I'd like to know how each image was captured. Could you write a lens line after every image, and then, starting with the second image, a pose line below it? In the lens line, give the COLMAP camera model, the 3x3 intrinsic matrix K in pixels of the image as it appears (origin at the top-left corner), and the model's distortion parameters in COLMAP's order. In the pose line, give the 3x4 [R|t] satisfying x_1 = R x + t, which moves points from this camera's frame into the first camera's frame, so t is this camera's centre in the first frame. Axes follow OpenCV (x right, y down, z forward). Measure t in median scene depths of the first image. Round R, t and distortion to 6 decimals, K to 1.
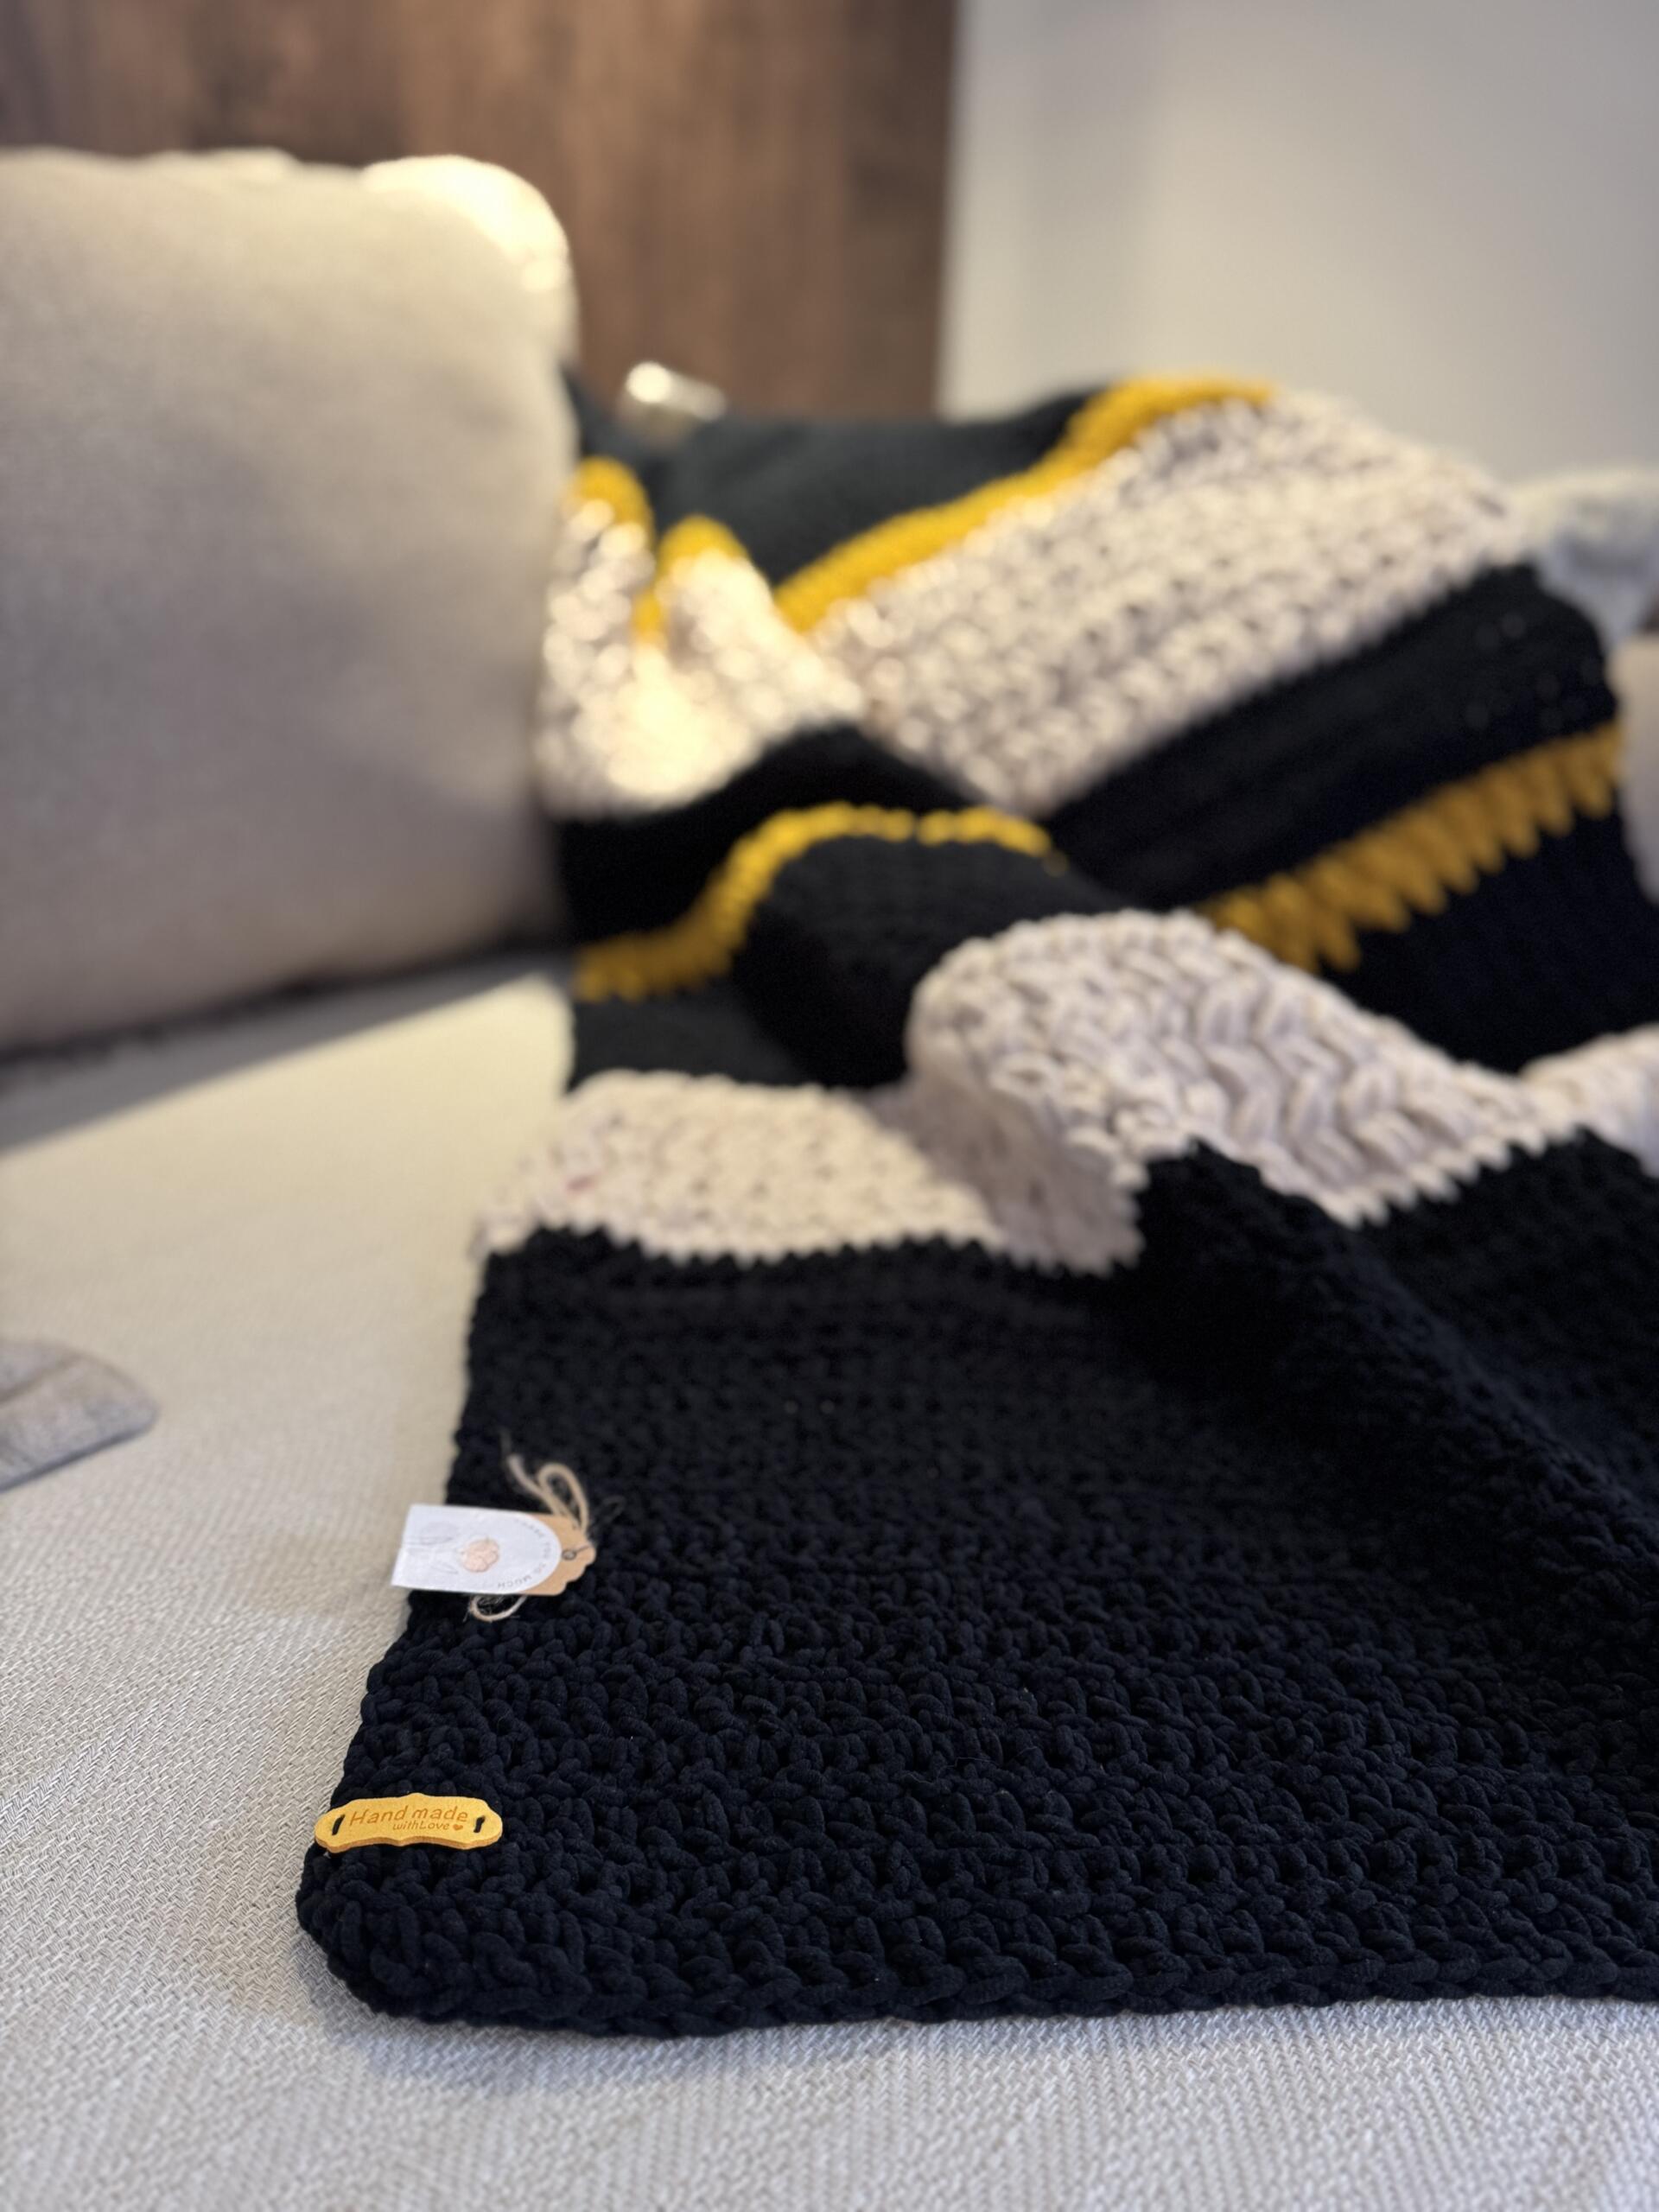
lens RADIAL K [[1606.7, 0, 829.5], [0, 1606.7, 1106.0], [0, 0, 1]] dist [-0.002697, -0.002857]
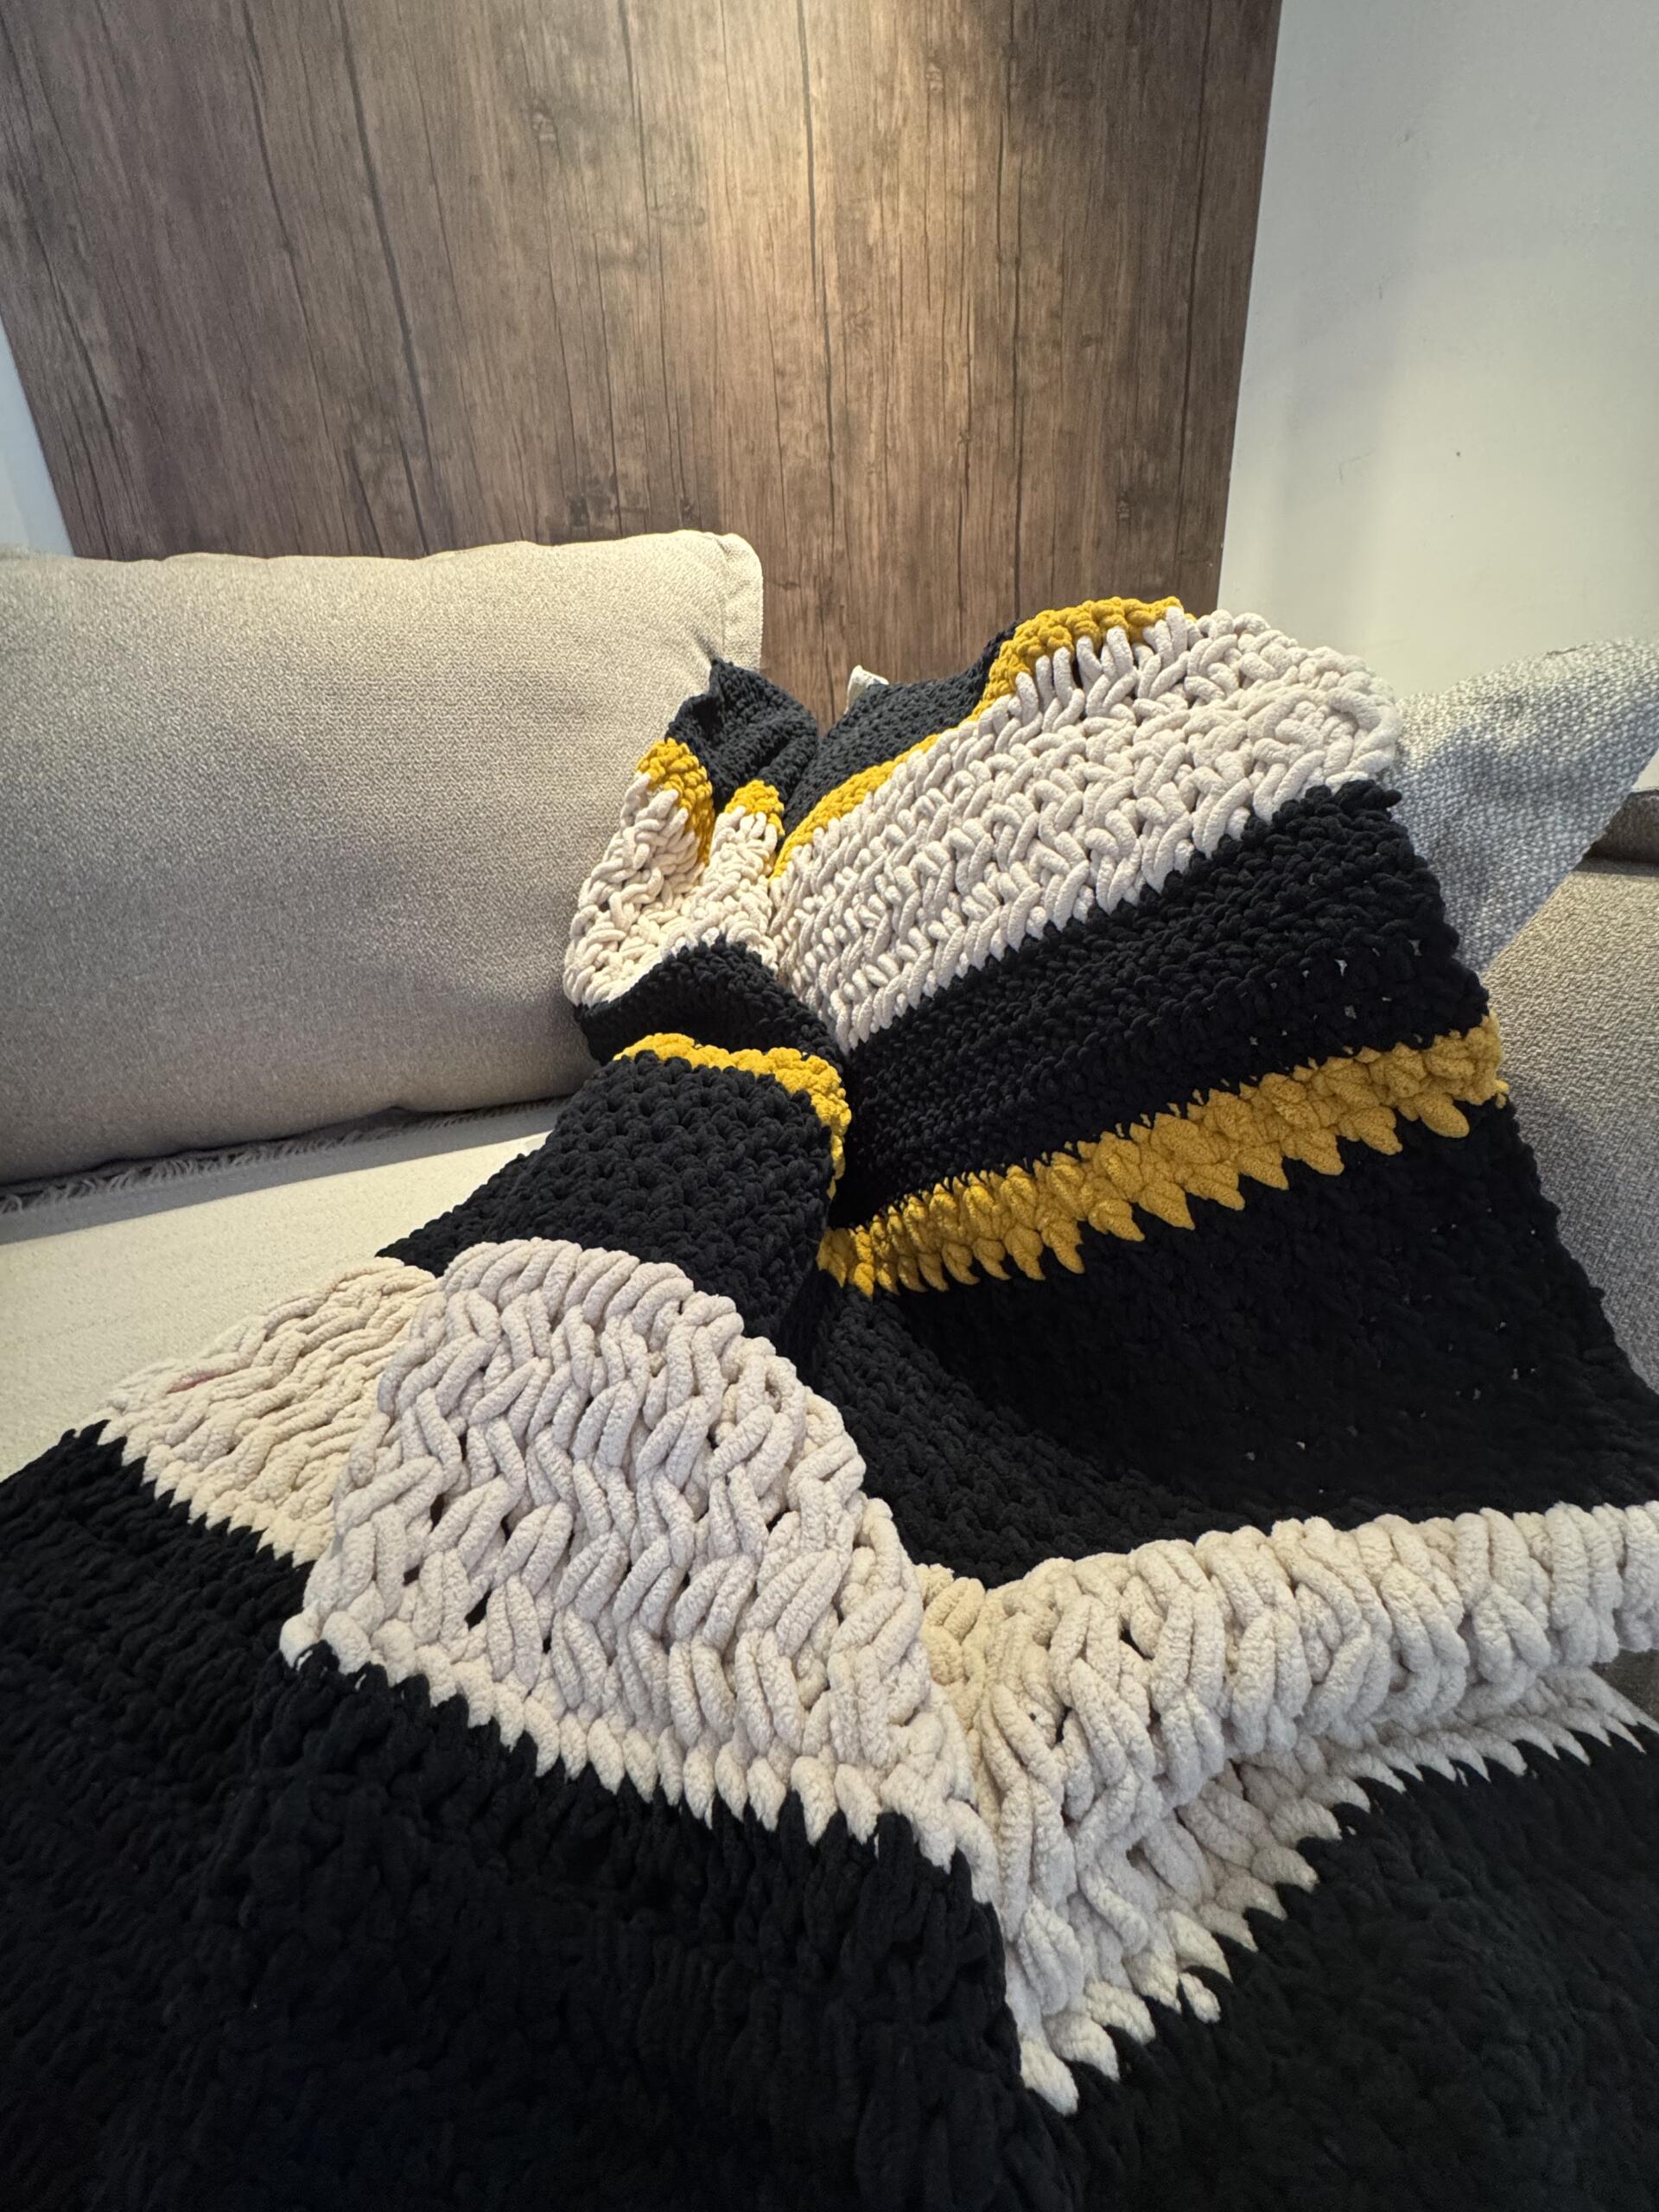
lens RADIAL K [[889.3, 0, 829.5], [0, 889.3, 1106.0], [0, 0, 1]] dist [-0.005091, -0.000052]
pose [[0.871622, 0.127877, -0.473205, 0.416695], [-0.120762, 0.991636, 0.045538, -0.180922], [0.475070, 0.017453, 0.879775, 0.518035]]
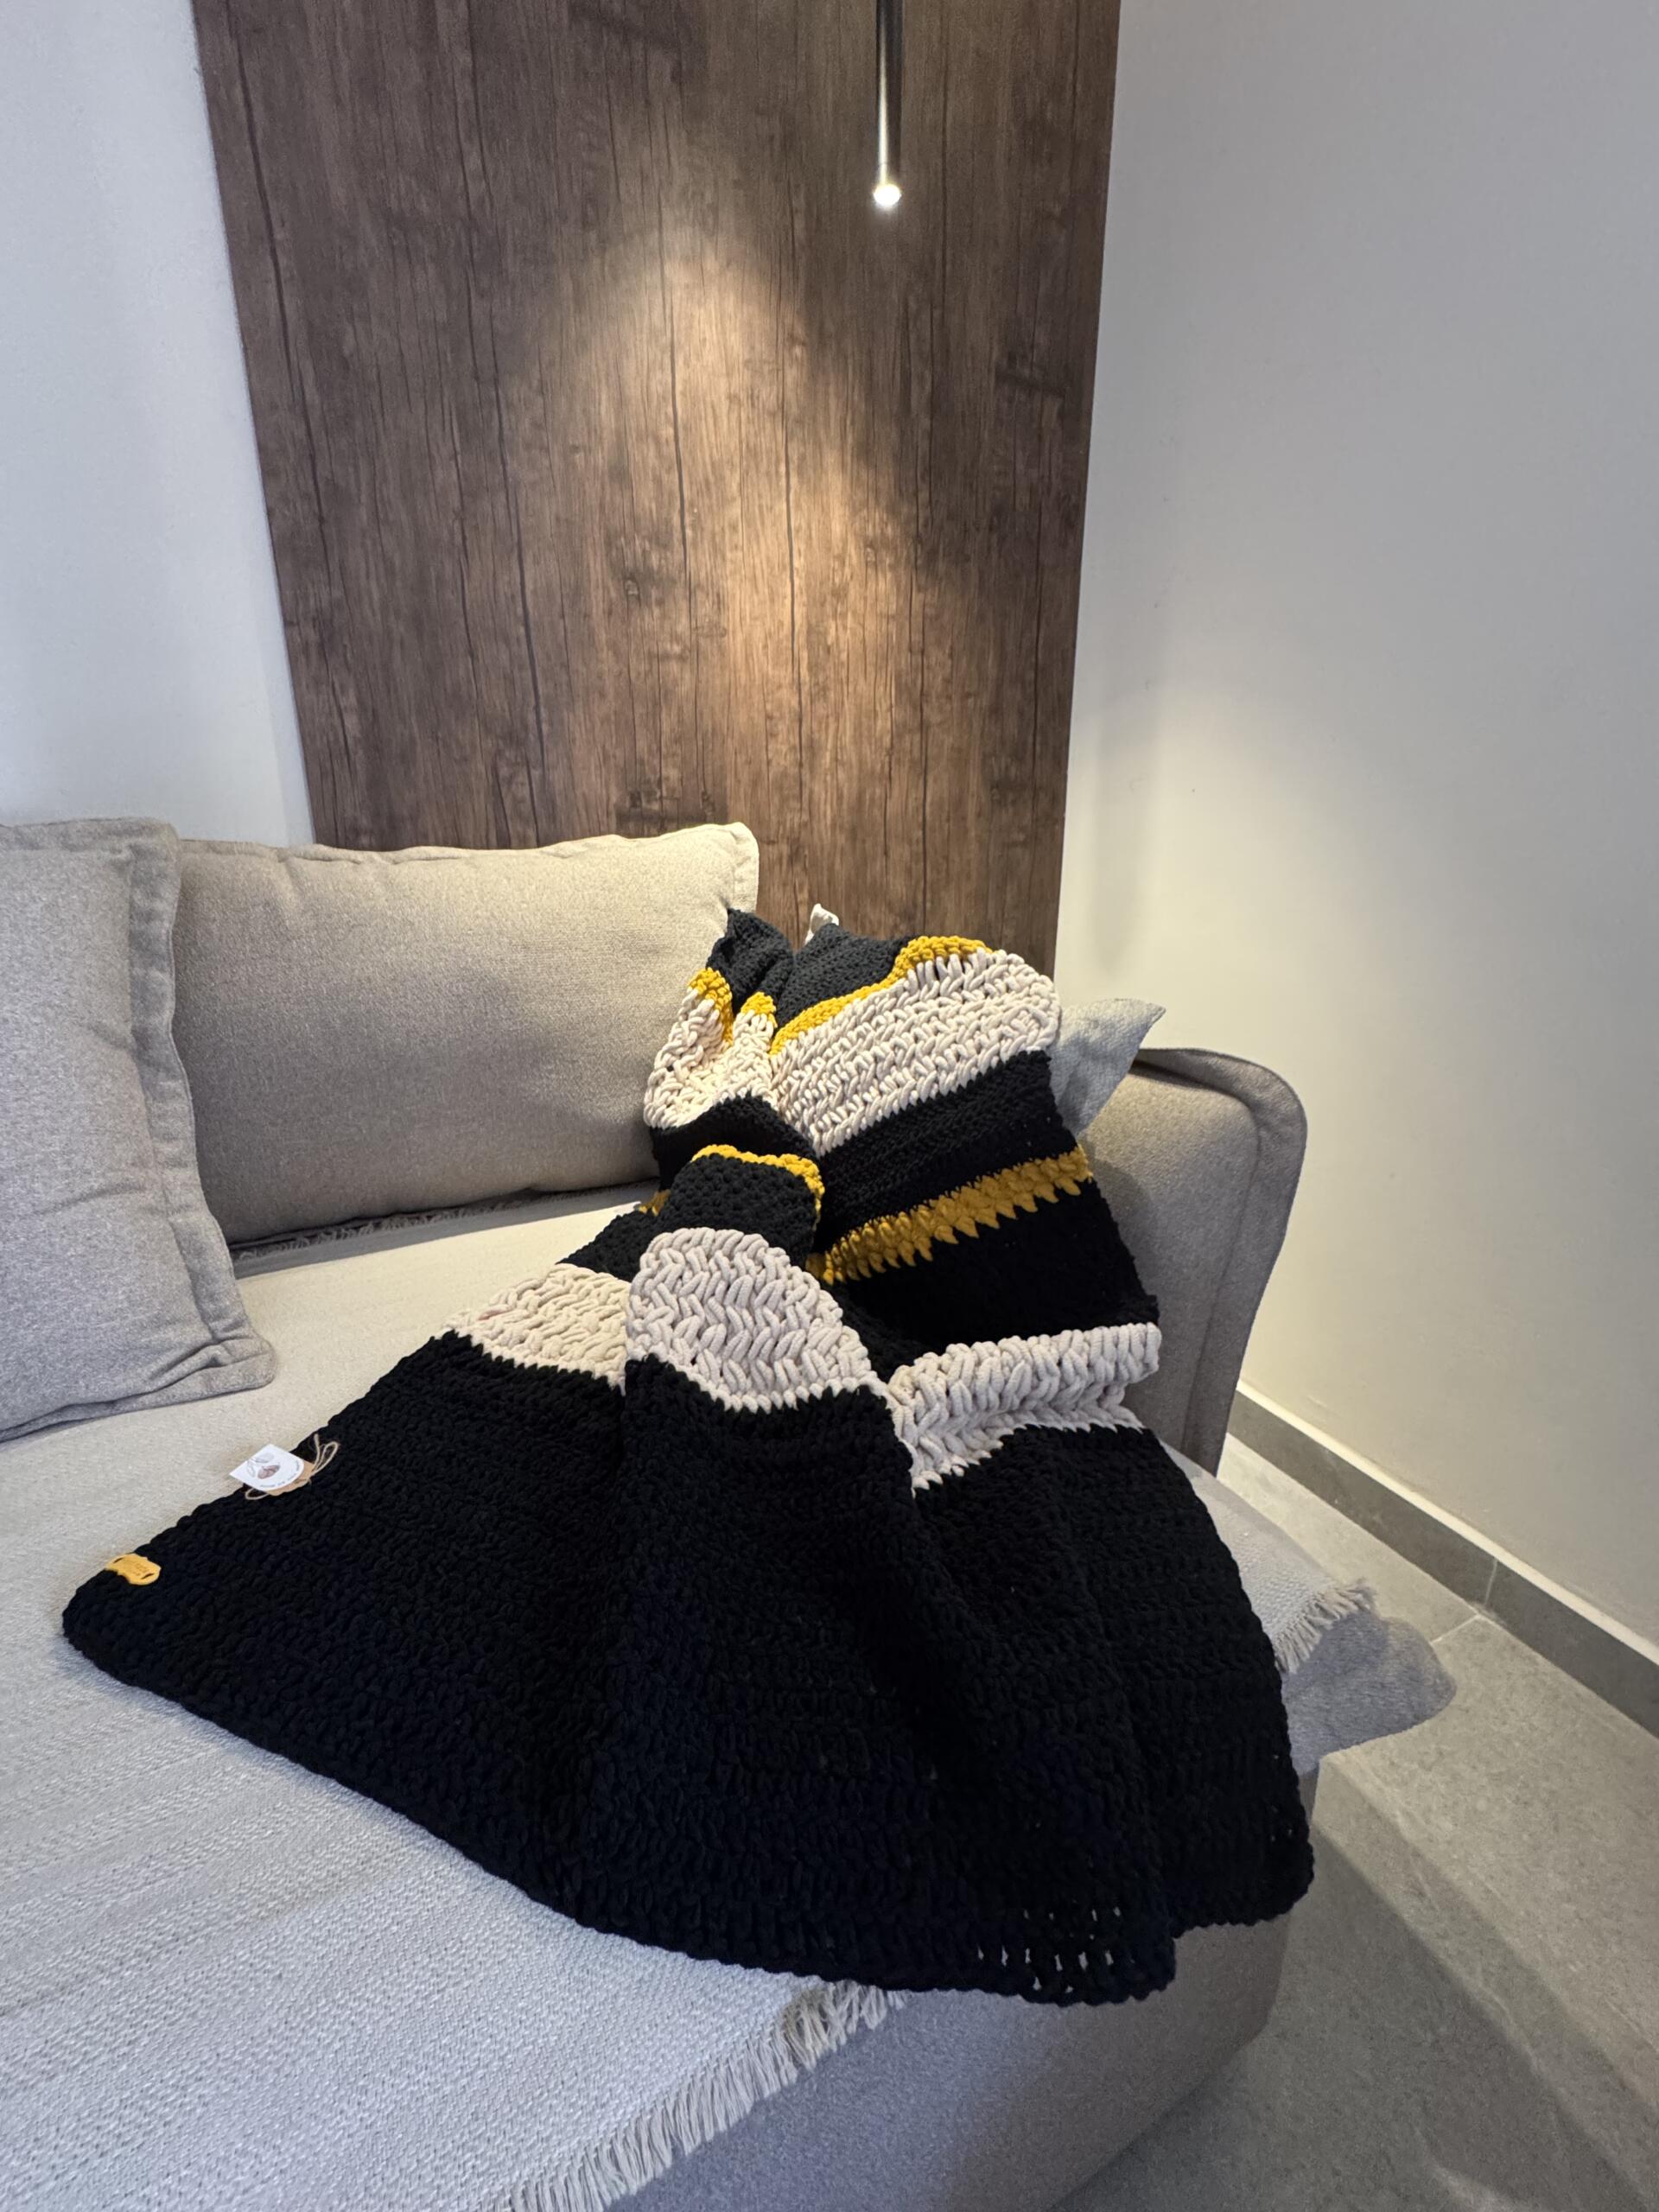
lens RADIAL K [[889.3, 0, 829.5], [0, 889.3, 1106.0], [0, 0, 1]] dist [-0.005091, -0.000052]
pose [[0.903529, 0.087734, -0.419451, 0.623734], [-0.134975, 0.987261, -0.084247, -0.161919], [0.406716, 0.132734, 0.903860, 0.012849]]
